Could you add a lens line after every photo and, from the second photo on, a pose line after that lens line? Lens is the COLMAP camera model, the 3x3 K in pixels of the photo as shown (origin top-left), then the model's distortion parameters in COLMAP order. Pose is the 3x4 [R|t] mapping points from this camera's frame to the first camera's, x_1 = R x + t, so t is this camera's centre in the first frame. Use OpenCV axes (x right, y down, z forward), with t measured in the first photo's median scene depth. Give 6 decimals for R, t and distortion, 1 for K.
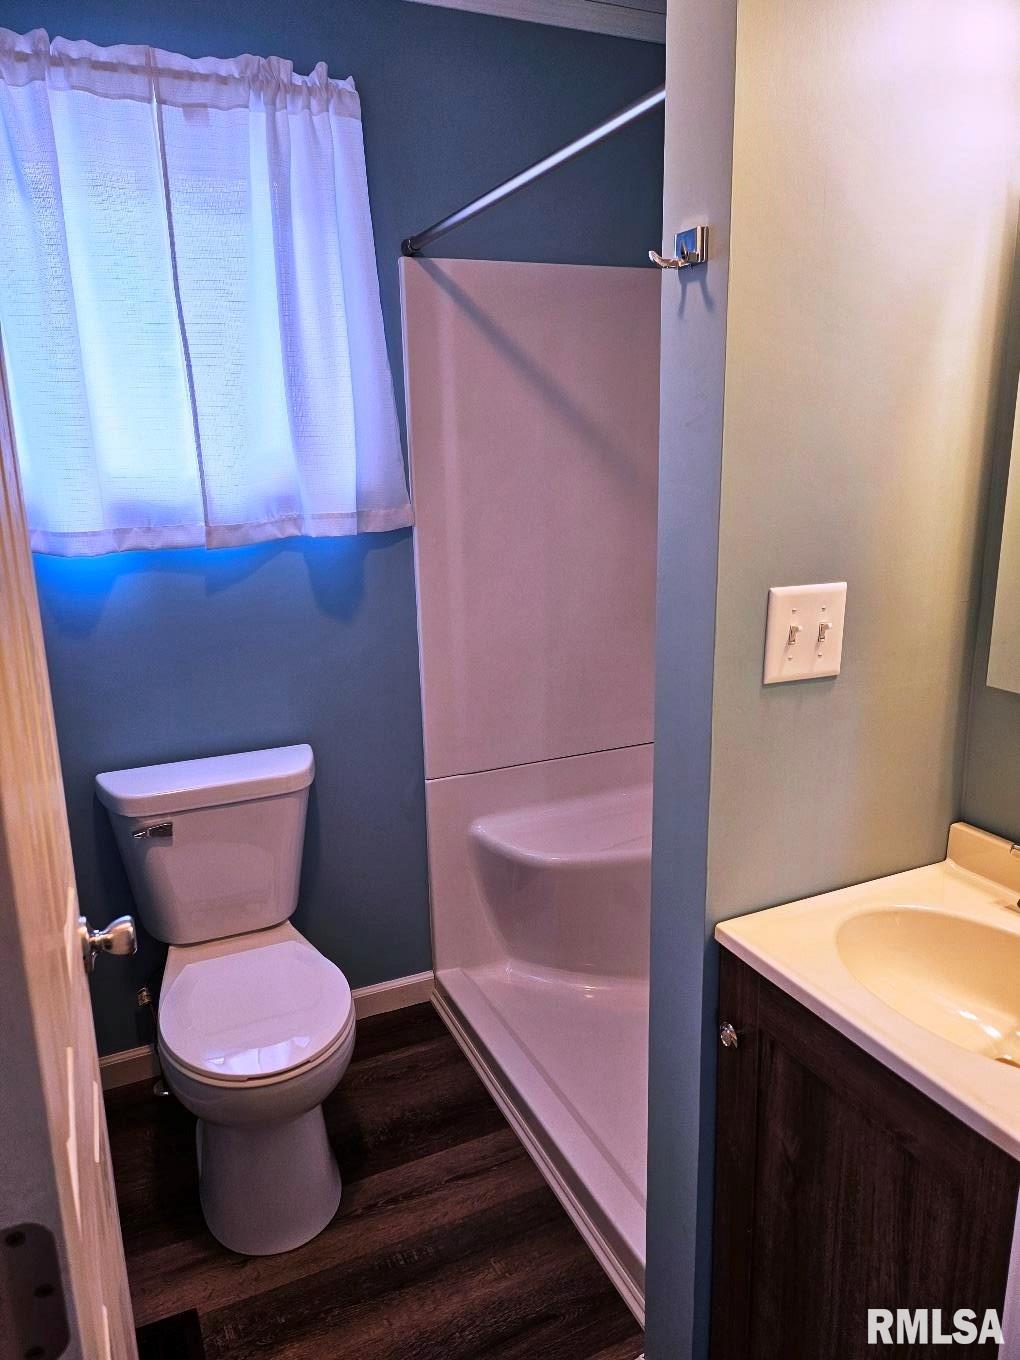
lens RADIAL K [[945.2, 0, 493.9], [0, 945.2, 676.6], [0, 0, 1]] dist [0.072770, -0.058773]
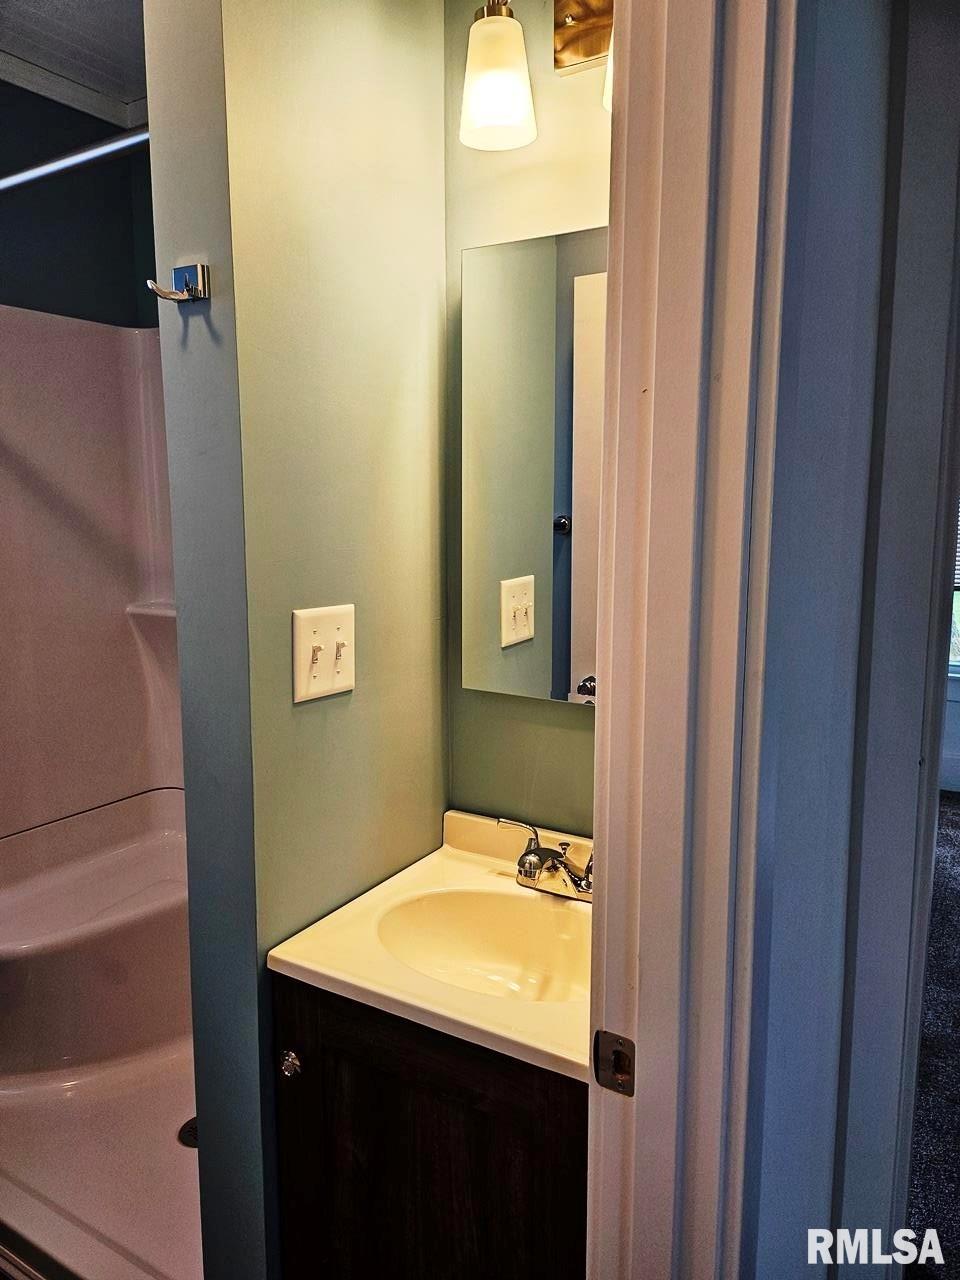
lens RADIAL K [[889.6, 0, 464.9], [0, 889.6, 636.8], [0, 0, 1]] dist [0.072770, -0.058773]
pose [[0.833990, -0.056286, 0.548901, -0.091683], [0.113711, 0.990963, -0.071154, 0.026595], [-0.539935, 0.121757, 0.832854, 0.076952]]
